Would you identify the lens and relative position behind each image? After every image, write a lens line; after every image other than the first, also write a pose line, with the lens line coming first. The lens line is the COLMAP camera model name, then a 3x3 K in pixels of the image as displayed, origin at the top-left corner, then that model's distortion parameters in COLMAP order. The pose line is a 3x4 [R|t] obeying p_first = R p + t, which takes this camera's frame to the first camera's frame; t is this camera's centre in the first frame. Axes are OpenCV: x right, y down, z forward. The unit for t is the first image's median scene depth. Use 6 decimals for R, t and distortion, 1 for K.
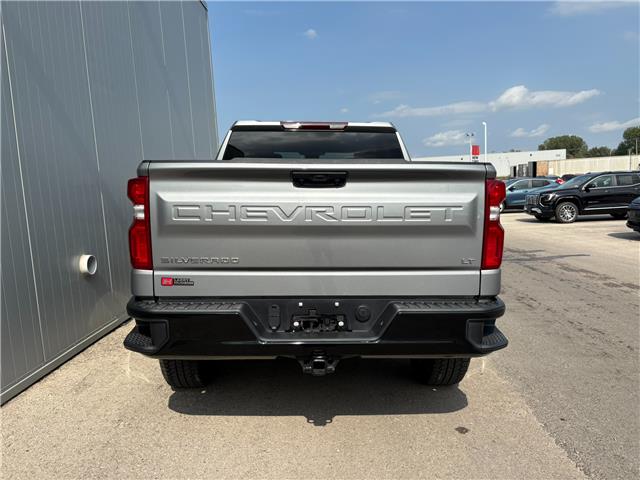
lens RADIAL K [[488.3, 0, 323.6], [0, 488.3, 240.6], [0, 0, 1]] dist [0.052966, -0.057408]
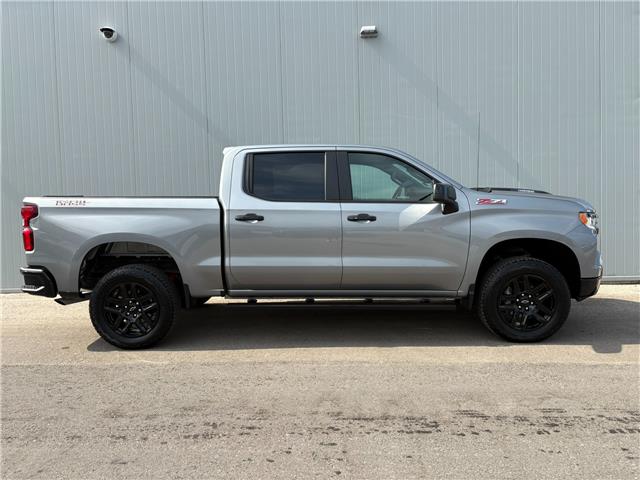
lens RADIAL K [[488.3, 0, 320.6], [0, 488.3, 241.6], [0, 0, 1]] dist [0.052966, -0.057408]
pose [[-0.060137, 0.095037, -0.993656, 1.647572], [-0.083431, 0.991495, 0.099880, -0.201966], [0.994697, 0.088908, -0.051697, 1.671090]]
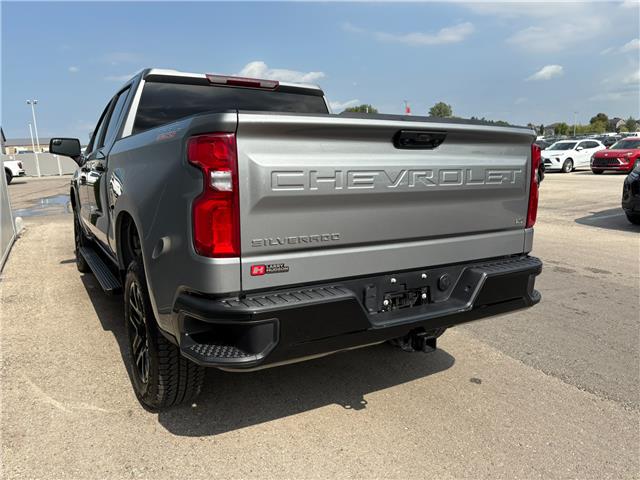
lens RADIAL K [[488.3, 0, 319.3], [0, 488.3, 235.4], [0, 0, 1]] dist [0.052966, -0.057408]
pose [[0.876998, -0.071991, 0.475070, -0.430860], [0.049345, 0.996979, 0.059988, -0.009326], [-0.477953, -0.029167, 0.877901, 0.200548]]
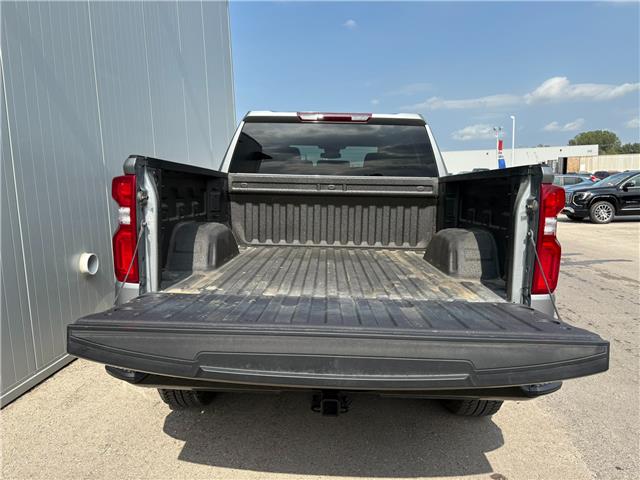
lens RADIAL K [[488.3, 0, 316.6], [0, 488.3, 238.8], [0, 0, 1]] dist [0.052966, -0.057408]
pose [[0.998142, 0.023840, -0.056066, 0.005475], [-0.023198, 0.999658, 0.012079, -0.025670], [0.056335, -0.010756, 0.998354, 0.117761]]
